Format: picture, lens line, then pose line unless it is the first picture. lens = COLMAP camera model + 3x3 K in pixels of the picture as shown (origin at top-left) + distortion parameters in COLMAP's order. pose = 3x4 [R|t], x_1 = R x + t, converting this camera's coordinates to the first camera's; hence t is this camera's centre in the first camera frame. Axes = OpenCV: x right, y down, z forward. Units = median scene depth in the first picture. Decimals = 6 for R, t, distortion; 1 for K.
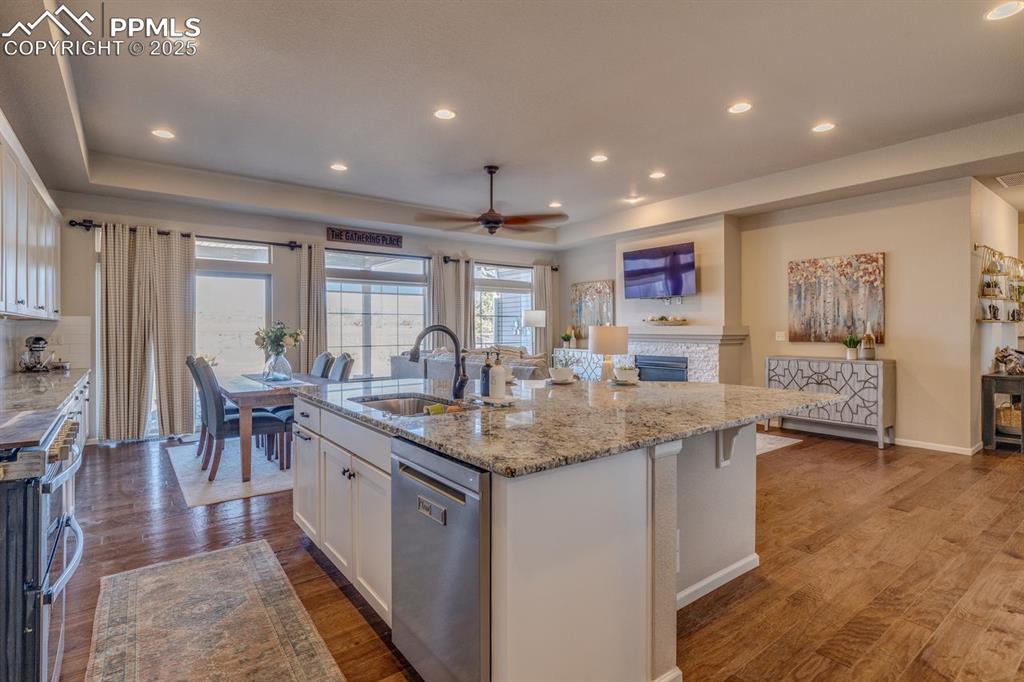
lens RADIAL K [[500.3, 0, 516.4], [0, 500.3, 332.5], [0, 0, 1]] dist [-0.003272, 0.000199]
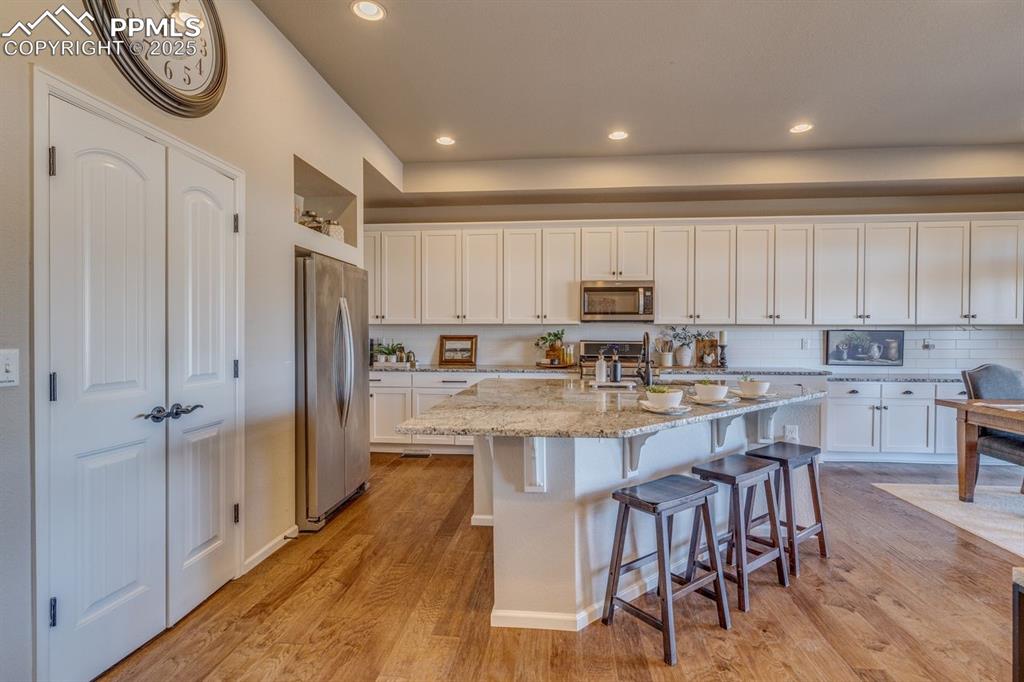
lens RADIAL K [[500.3, 0, 511.6], [0, 500.3, 339.7], [0, 0, 1]] dist [-0.003272, 0.000199]
pose [[-0.680581, 0.008636, -0.732622, 0.448178], [-0.004808, 0.999856, 0.016252, -0.005656], [0.732657, 0.014583, -0.680441, 0.669388]]
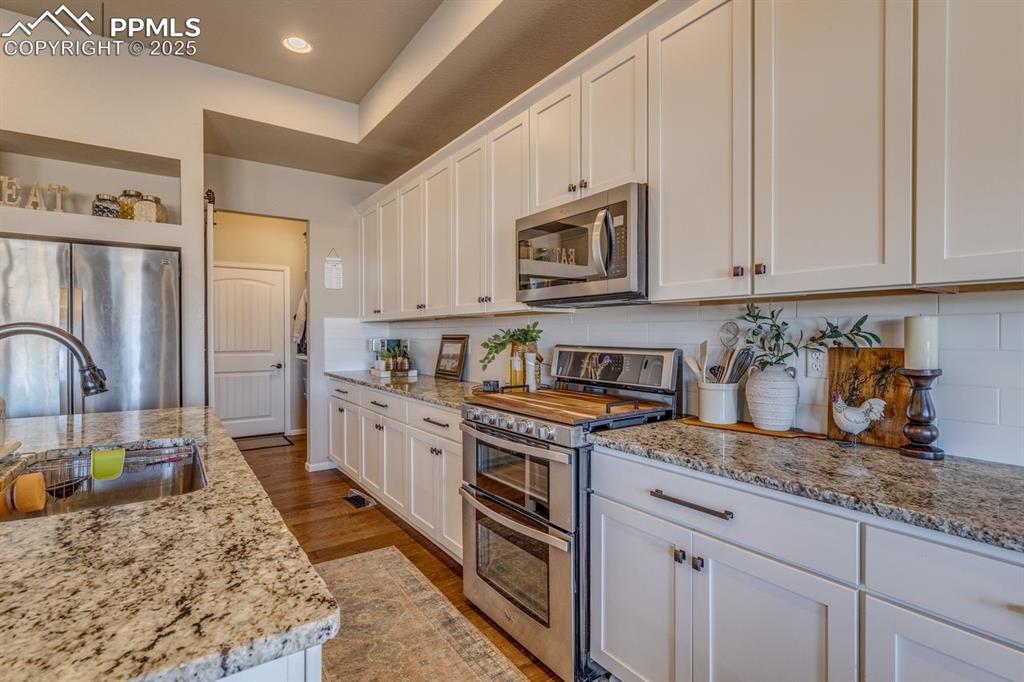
lens RADIAL K [[500.3, 0, 516.9], [0, 500.3, 338.5], [0, 0, 1]] dist [-0.003272, 0.000199]
pose [[-0.999398, 0.002292, 0.034612, -0.260708], [0.002769, 0.999902, 0.013727, -0.001830], [-0.034577, 0.013815, -0.999307, 0.580219]]
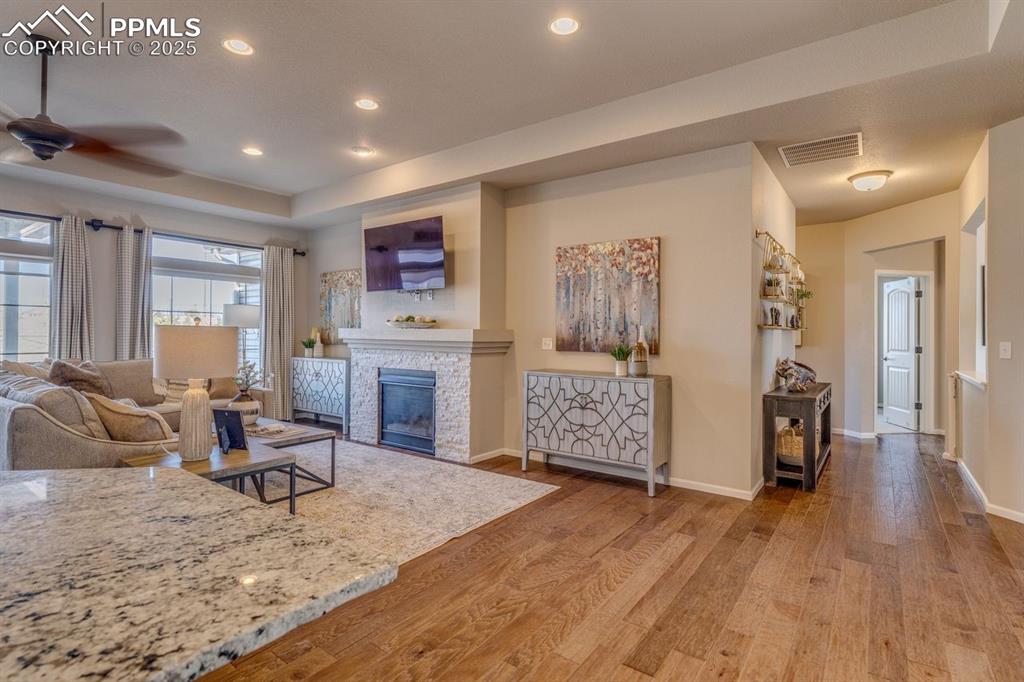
lens RADIAL K [[500.3, 0, 506.9], [0, 500.3, 329.8], [0, 0, 1]] dist [-0.003272, 0.000199]
pose [[0.961086, 0.013148, 0.275937, 0.264650], [-0.009408, 0.999845, -0.014873, -0.002397], [-0.276090, 0.011698, 0.961061, 0.286720]]
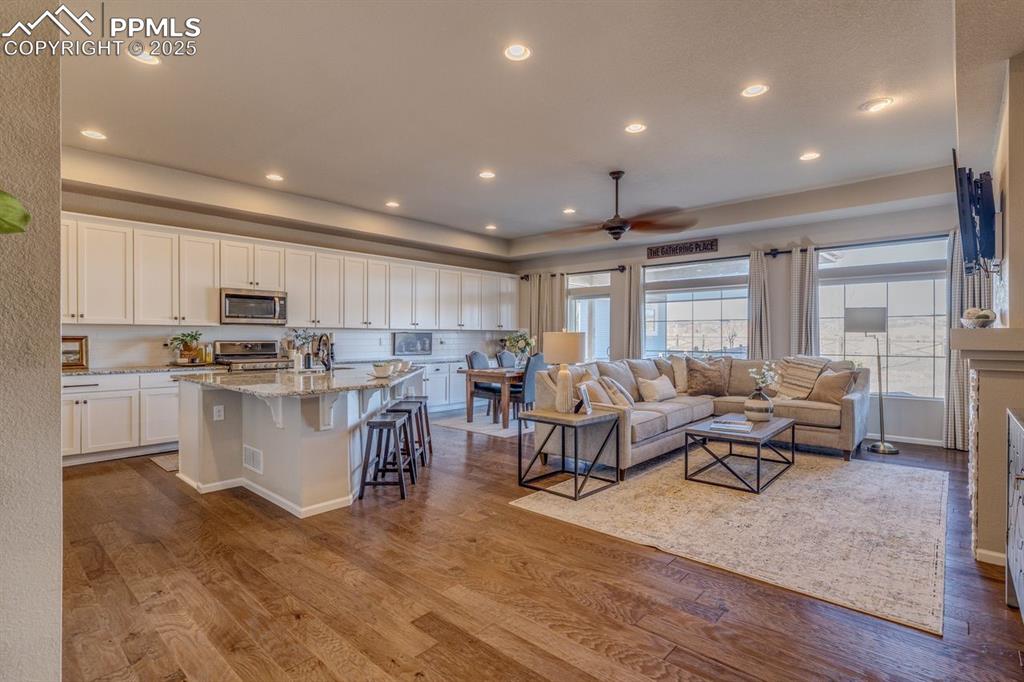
lens RADIAL K [[500.3, 0, 520.3], [0, 500.3, 337.0], [0, 0, 1]] dist [-0.003272, 0.000199]
pose [[0.190230, 0.003474, -0.981733, 0.790165], [-0.007602, 0.999969, 0.002066, -0.004135], [0.981710, 0.007070, 0.190250, 0.557096]]
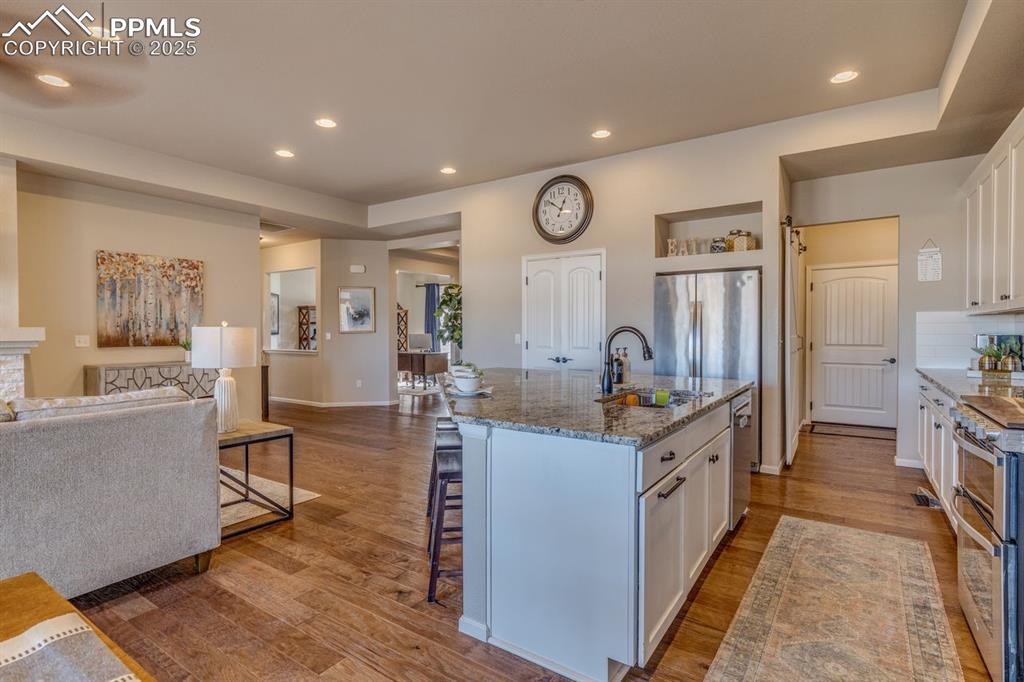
lens RADIAL K [[500.3, 0, 508.4], [0, 500.3, 333.0], [0, 0, 1]] dist [-0.003272, 0.000199]
pose [[-0.314026, -0.001718, 0.949413, -0.444254], [0.010516, 0.999931, 0.005288, -0.003094], [-0.949356, 0.011645, -0.313986, 0.631279]]
